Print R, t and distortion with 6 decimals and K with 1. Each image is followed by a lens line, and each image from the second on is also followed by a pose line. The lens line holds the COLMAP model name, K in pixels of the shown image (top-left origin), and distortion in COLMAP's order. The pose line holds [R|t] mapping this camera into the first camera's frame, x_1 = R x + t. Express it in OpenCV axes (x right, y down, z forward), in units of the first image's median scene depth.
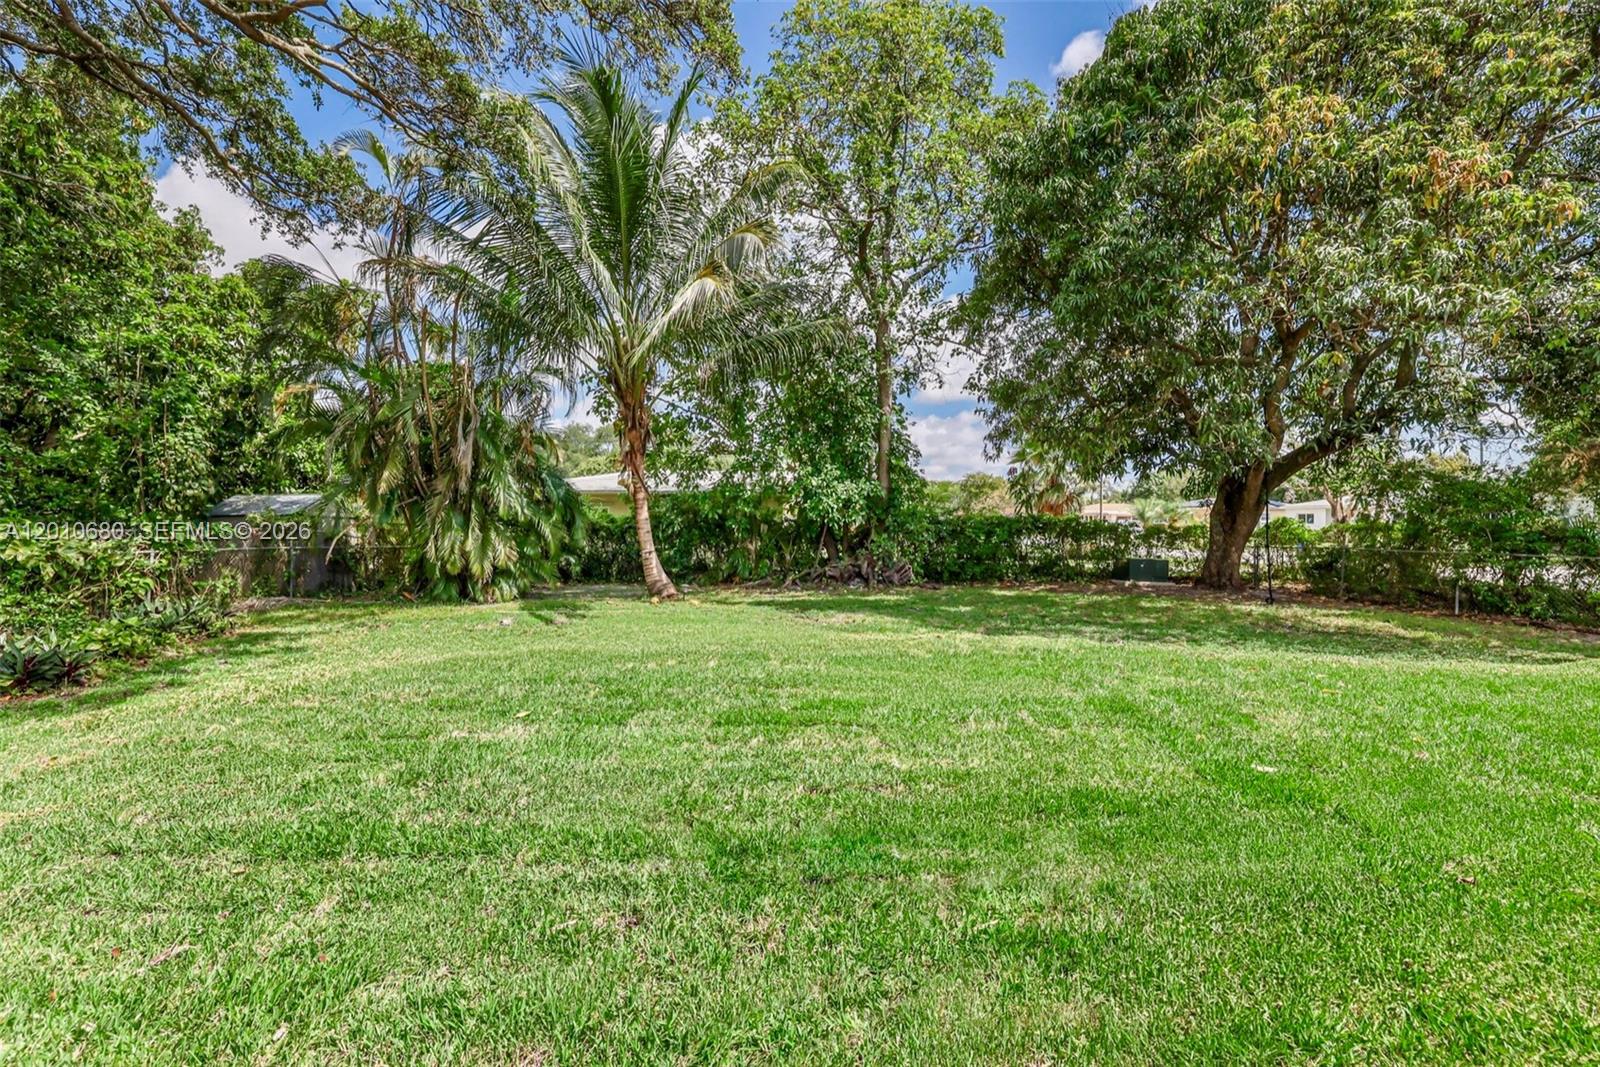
lens RADIAL K [[687.0, 0, 791.4], [0, 687.0, 511.1], [0, 0, 1]] dist [0.003343, 0.000774]
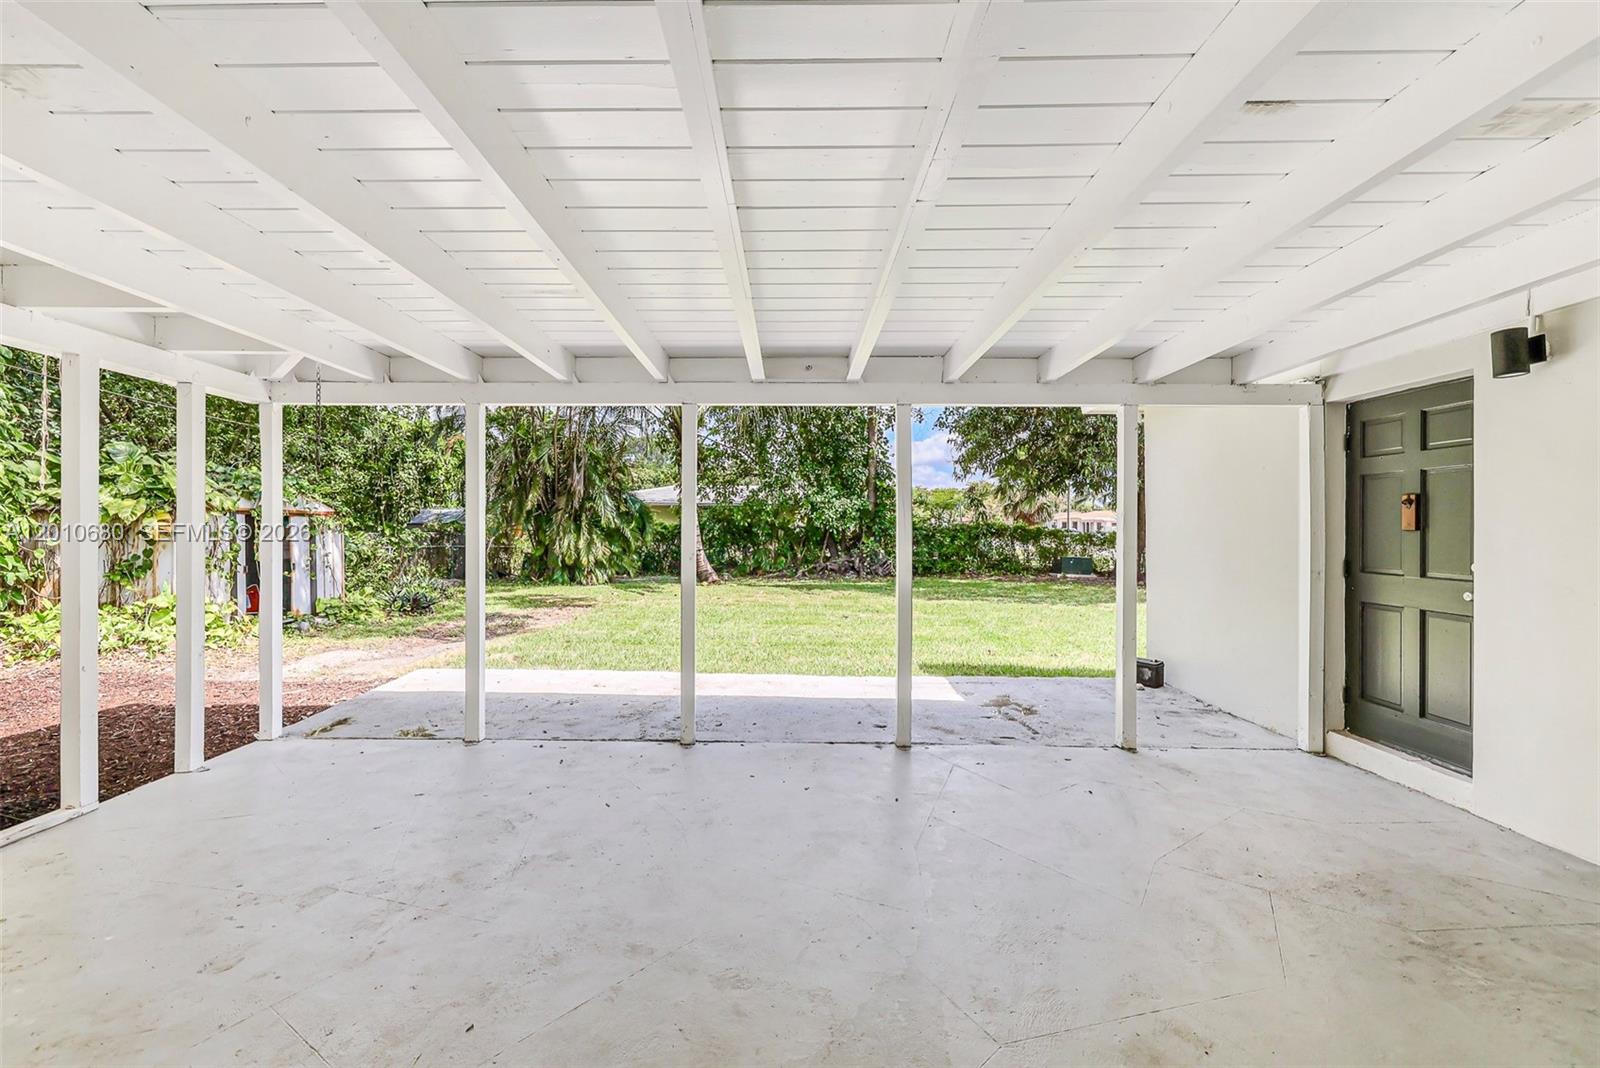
lens RADIAL K [[687.0, 0, 782.2], [0, 687.0, 530.9], [0, 0, 1]] dist [0.003343, 0.000774]
pose [[0.999569, 0.000859, -0.029343, 0.001238], [-0.000277, 0.999803, 0.019832, -0.006371], [0.029354, -0.019815, 0.999373, -0.366996]]
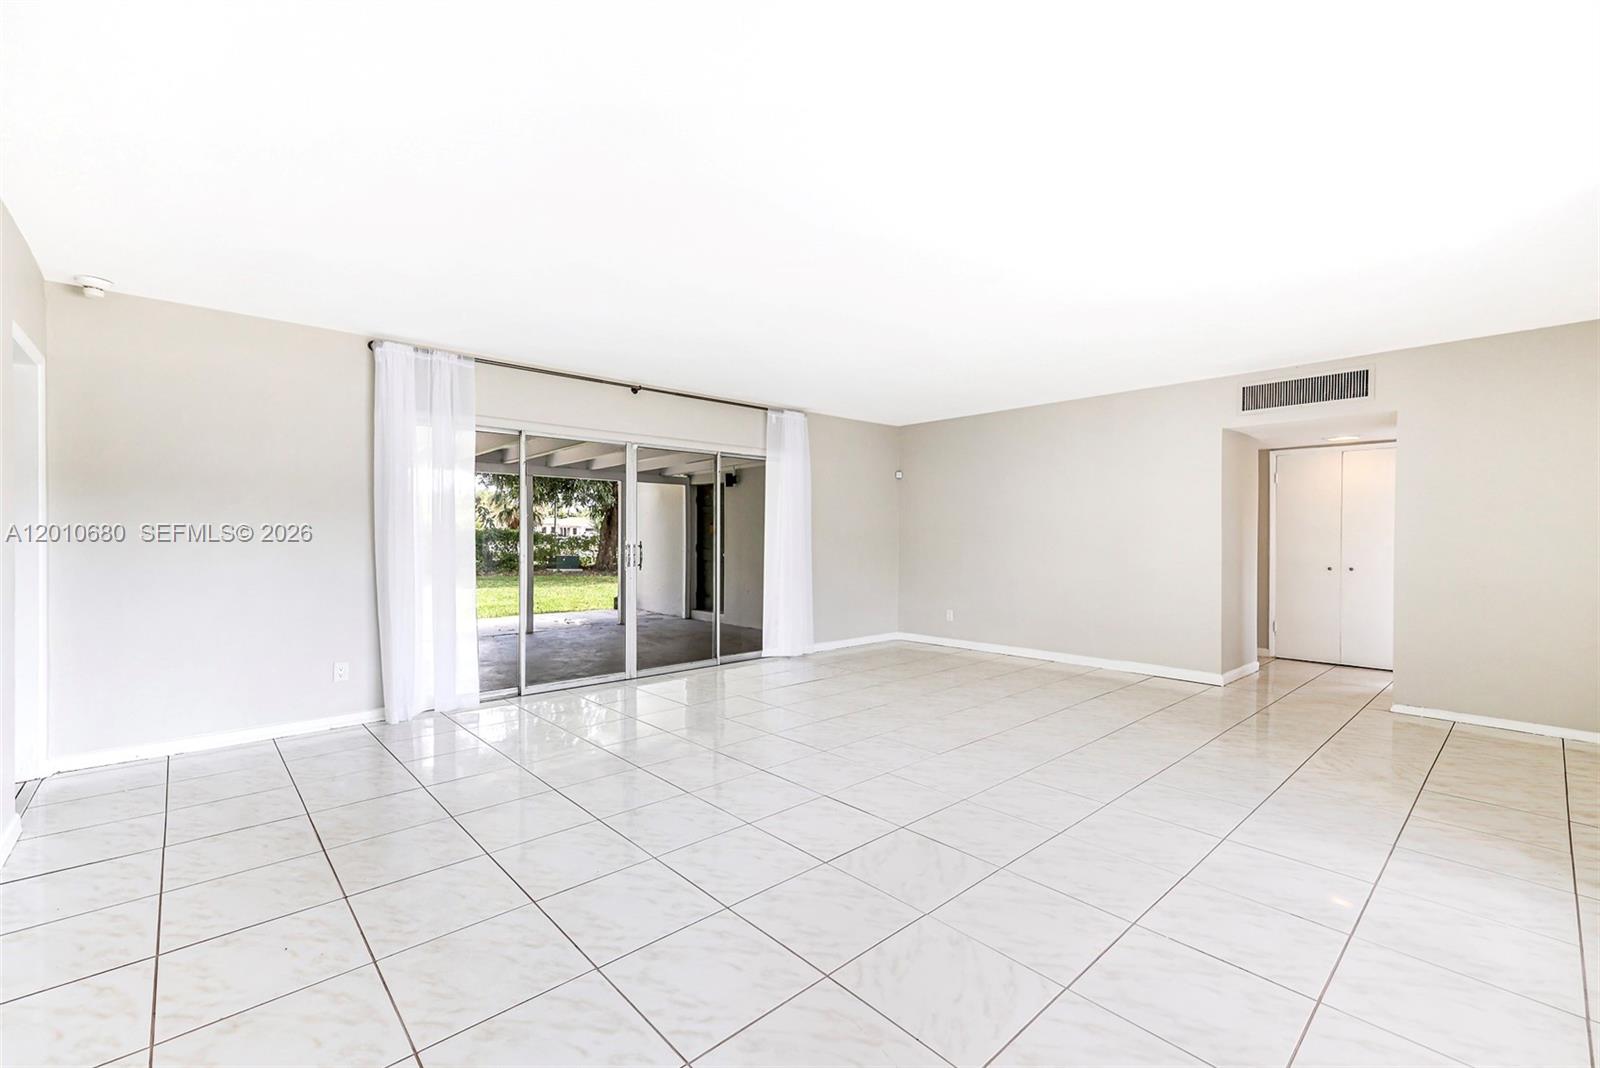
lens RADIAL K [[687.0, 0, 789.2], [0, 687.0, 537.3], [0, 0, 1]] dist [0.003343, 0.000774]
pose [[0.757875, 0.000922, 0.652399, -0.179600], [-0.015058, 0.999757, 0.016079, -0.009969], [-0.652226, -0.022010, 0.757705, -0.695789]]
